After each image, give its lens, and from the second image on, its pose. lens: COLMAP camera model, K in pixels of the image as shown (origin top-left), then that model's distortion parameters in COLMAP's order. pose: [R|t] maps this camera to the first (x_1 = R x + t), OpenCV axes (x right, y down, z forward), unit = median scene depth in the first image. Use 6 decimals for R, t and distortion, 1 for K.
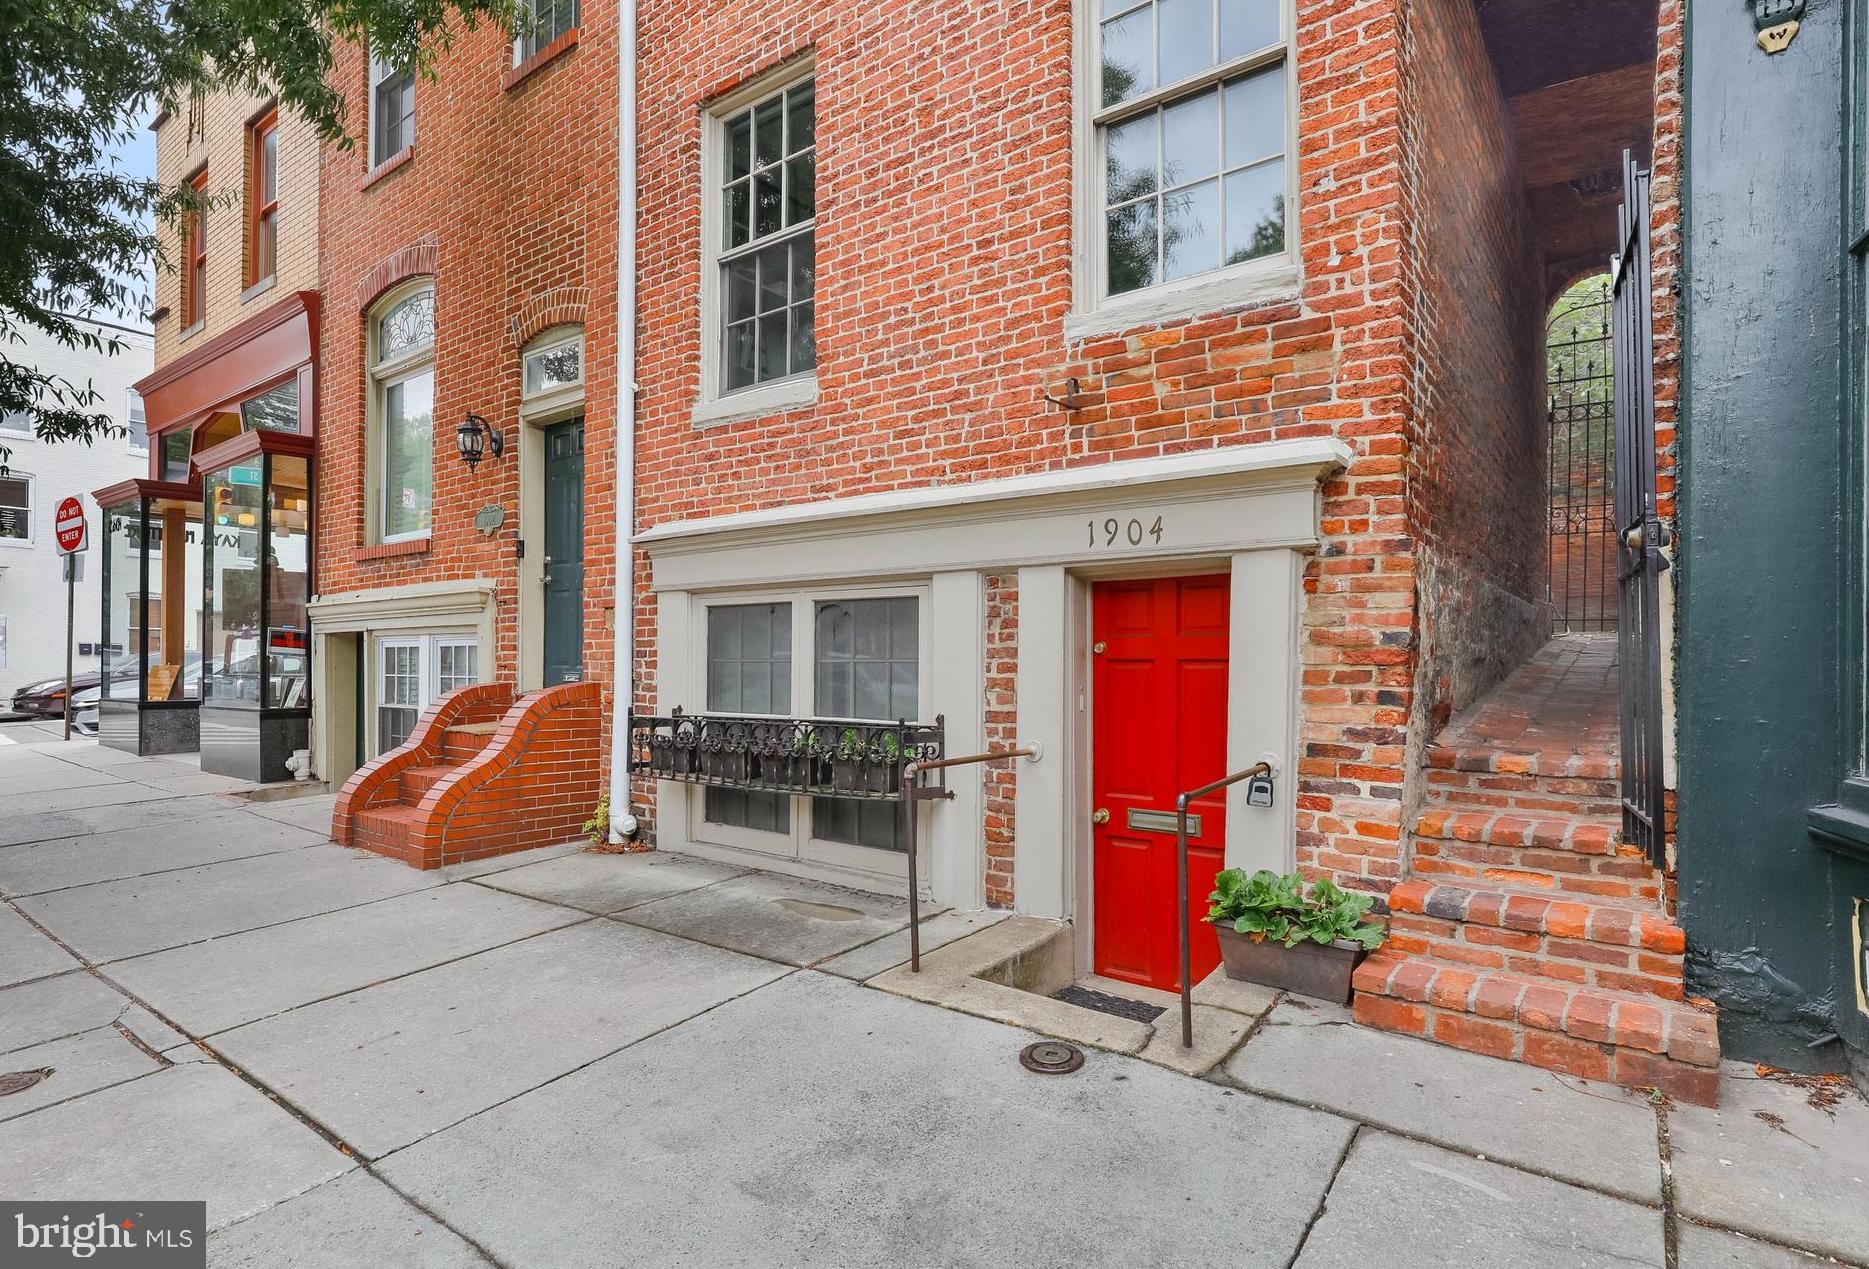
lens RADIAL K [[905.9, 0, 937.4], [0, 905.9, 673.3], [0, 0, 1]] dist [-0.003708, -0.000566]
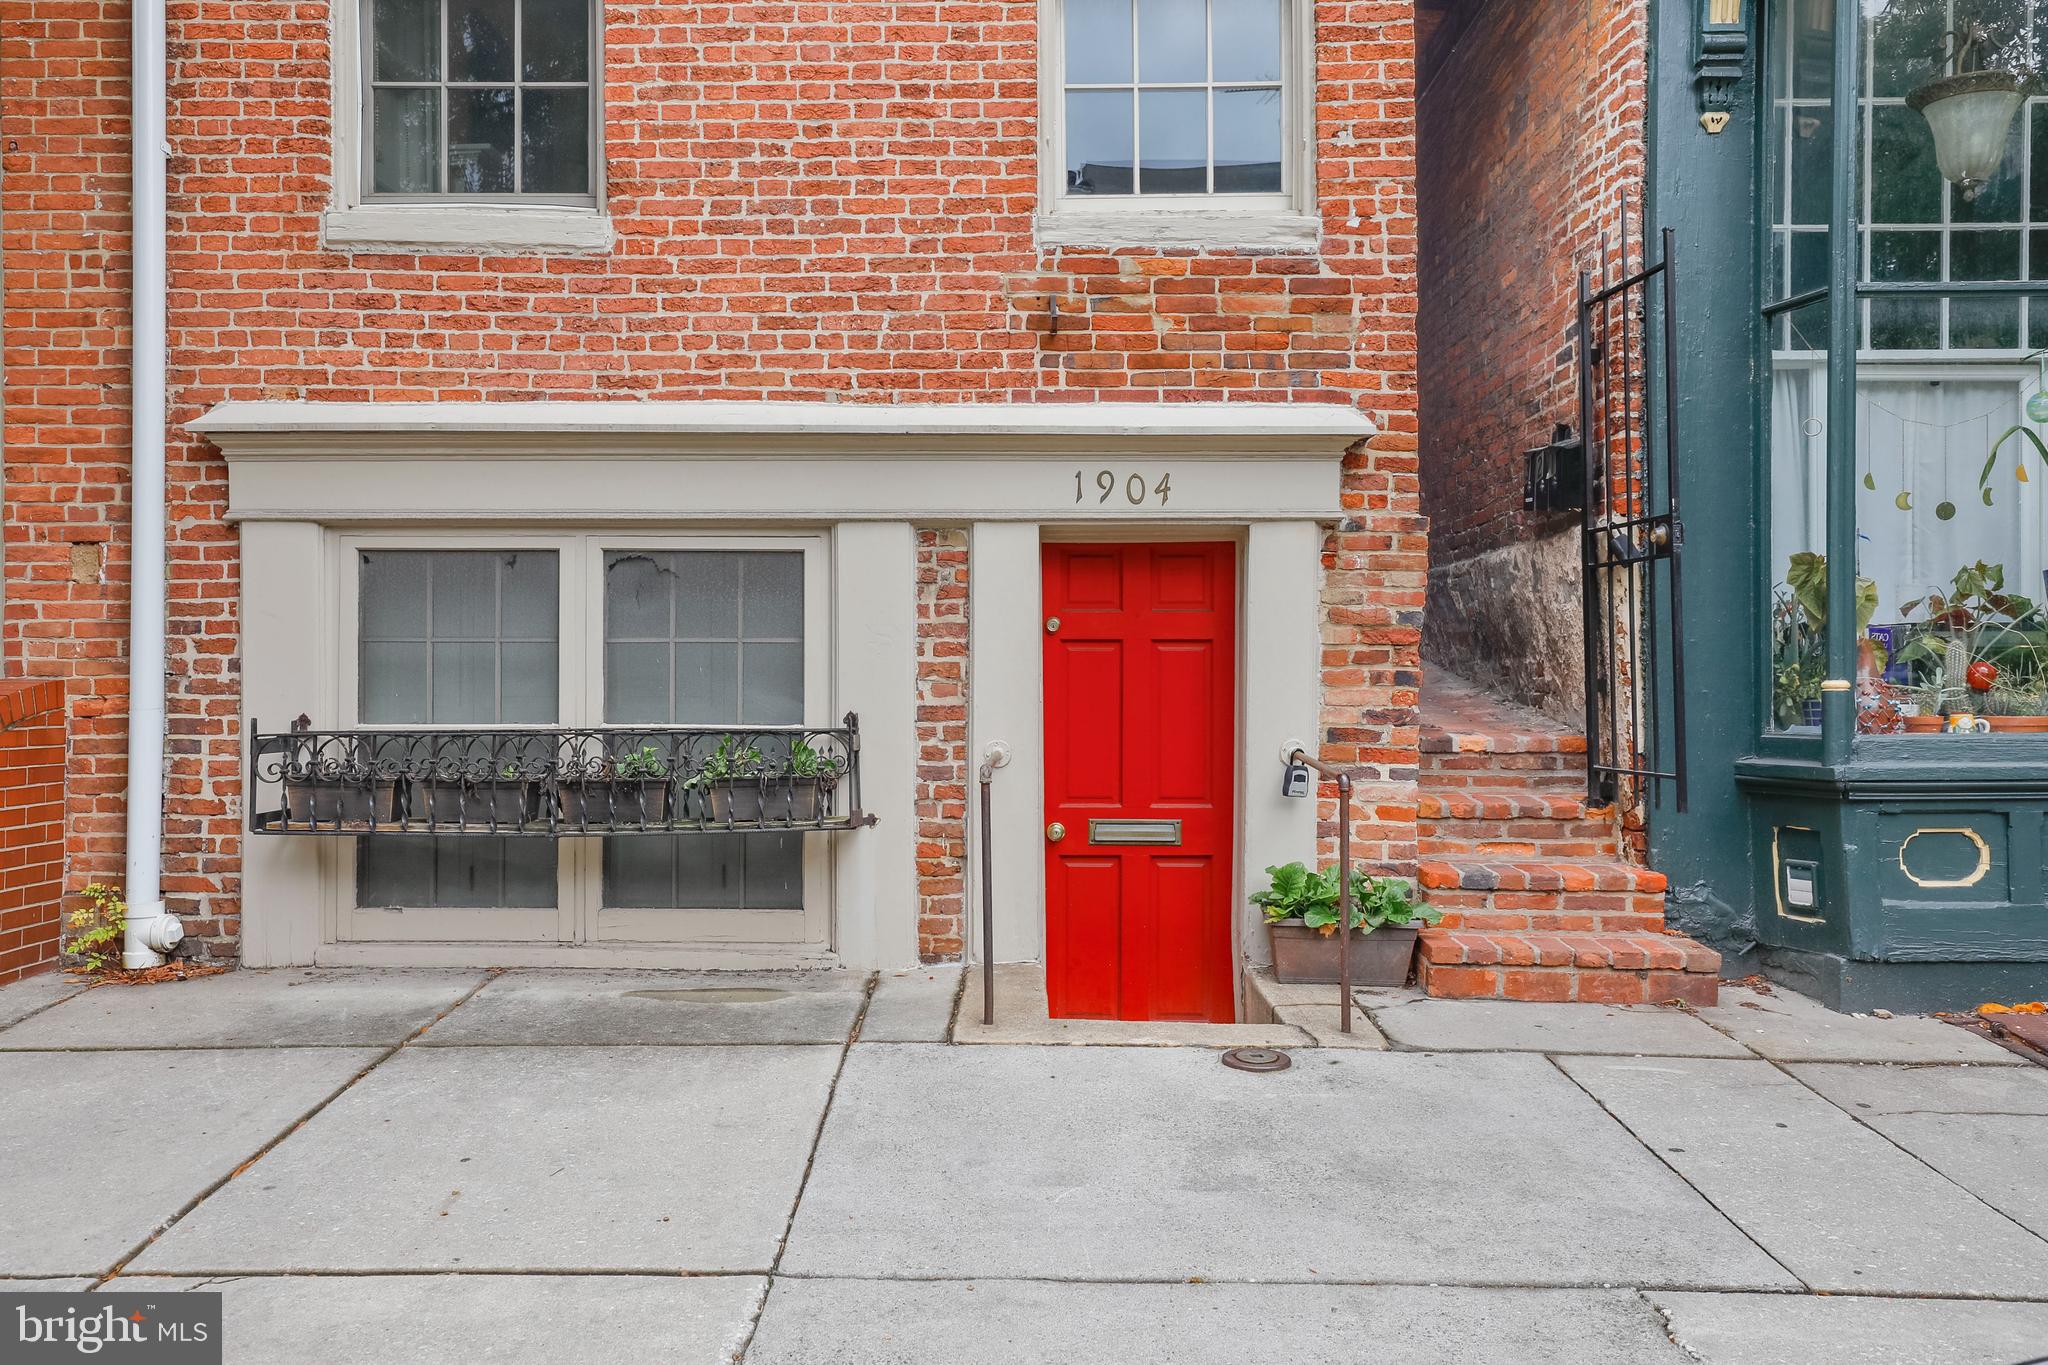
lens RADIAL K [[1581.7, 0, 933.7], [0, 1581.7, 673.2], [0, 0, 1]] dist [0.028024, 0.010759]
pose [[0.832165, -0.005356, 0.554502, -0.733336], [0.006241, 0.999980, 0.000294, 0.014777], [-0.554493, 0.003216, 0.832182, -0.126695]]
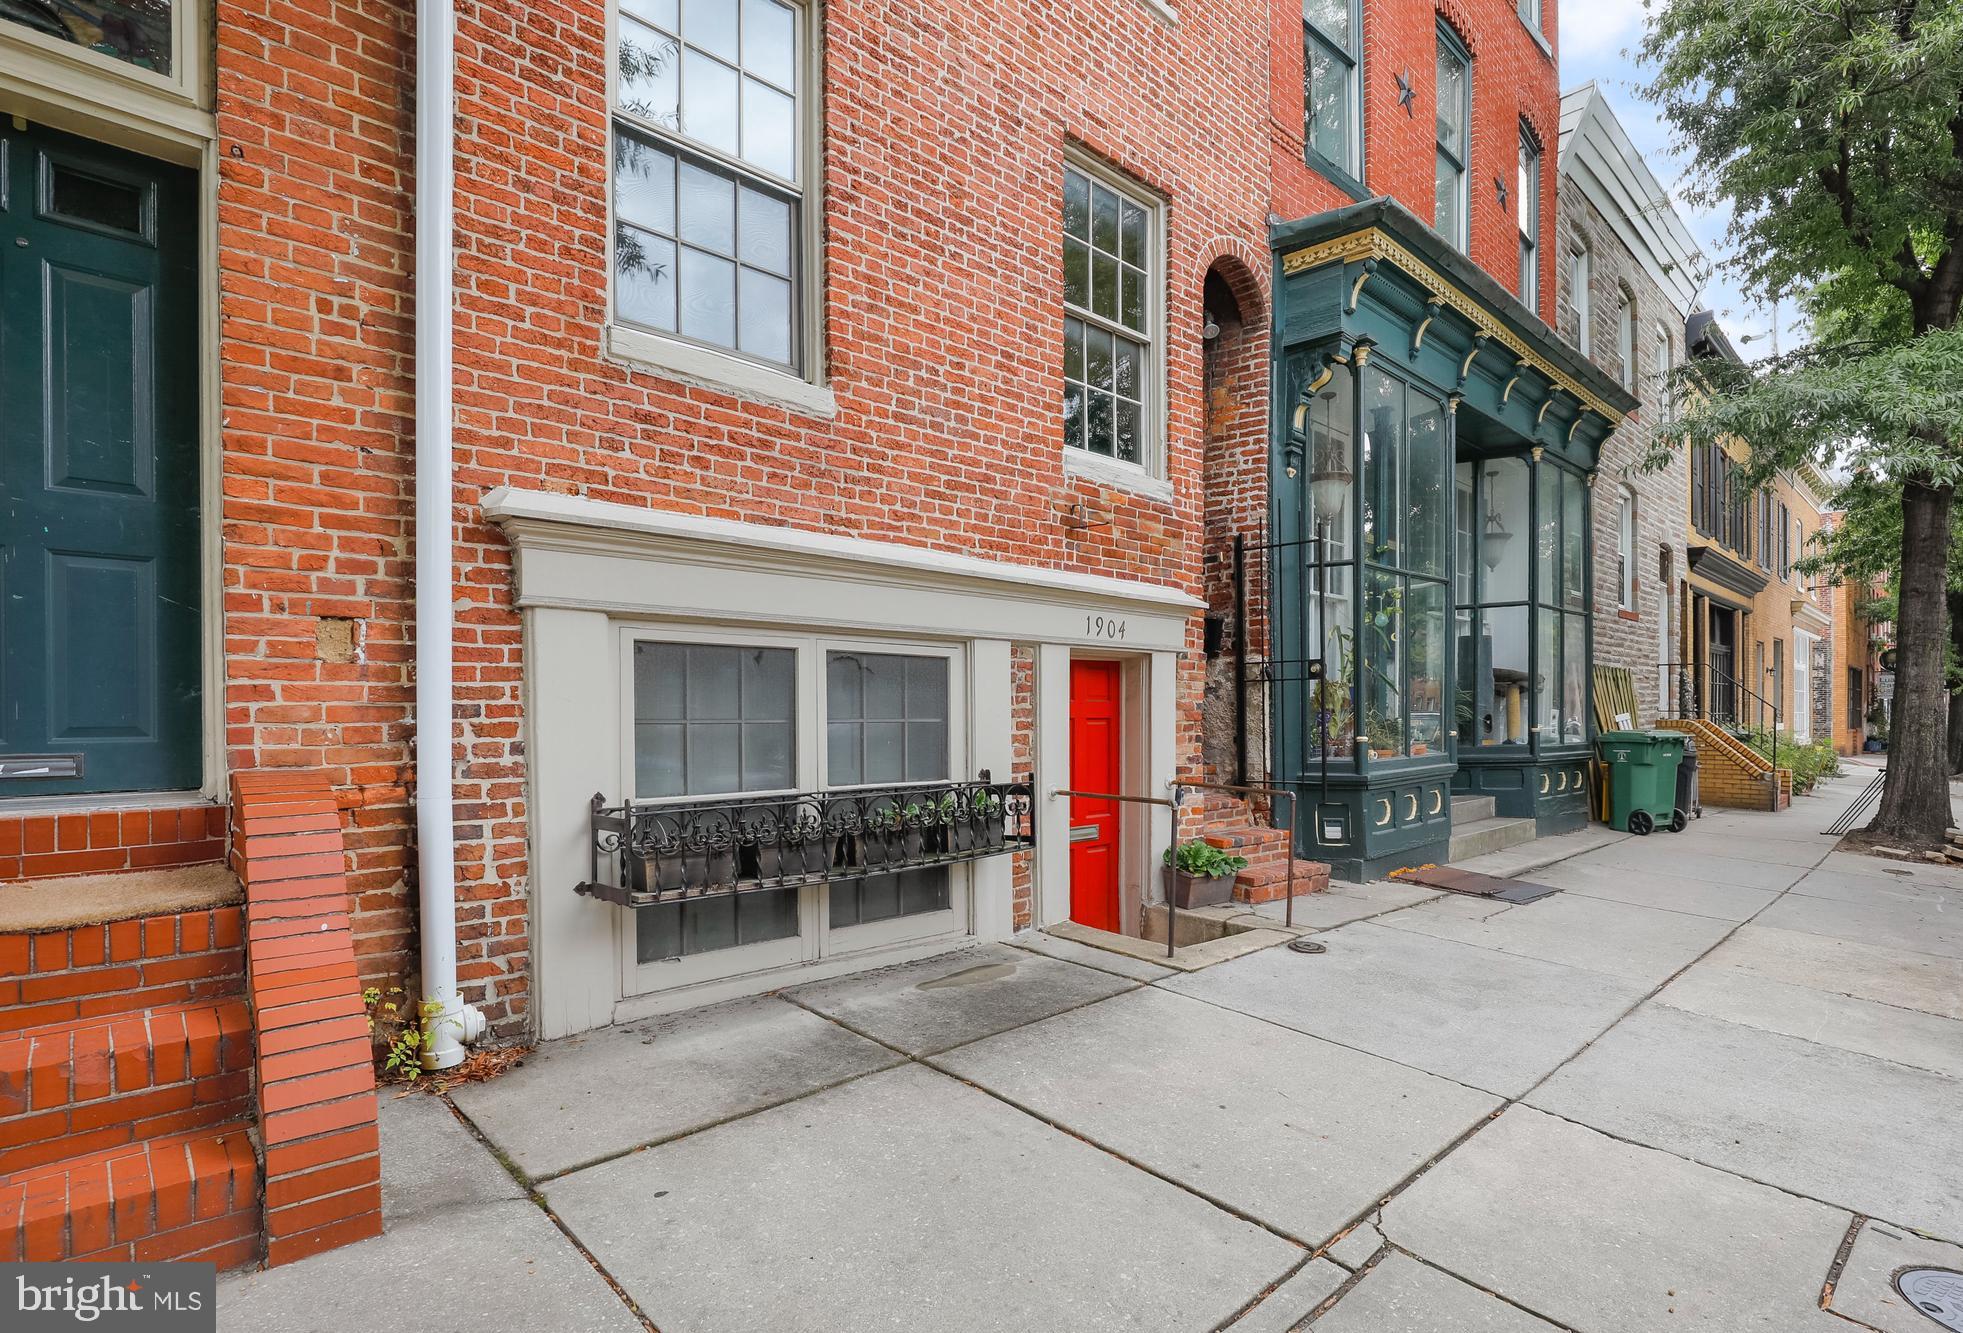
lens RADIAL K [[970.8, 0, 984.5], [0, 970.8, 731.2], [0, 0, 1]] dist [-0.005141, -0.000574]
pose [[0.199251, -0.021117, 0.979721, -1.264936], [0.010247, 0.999758, 0.019465, -0.025985], [-0.979895, 0.006160, 0.199420, 0.853893]]
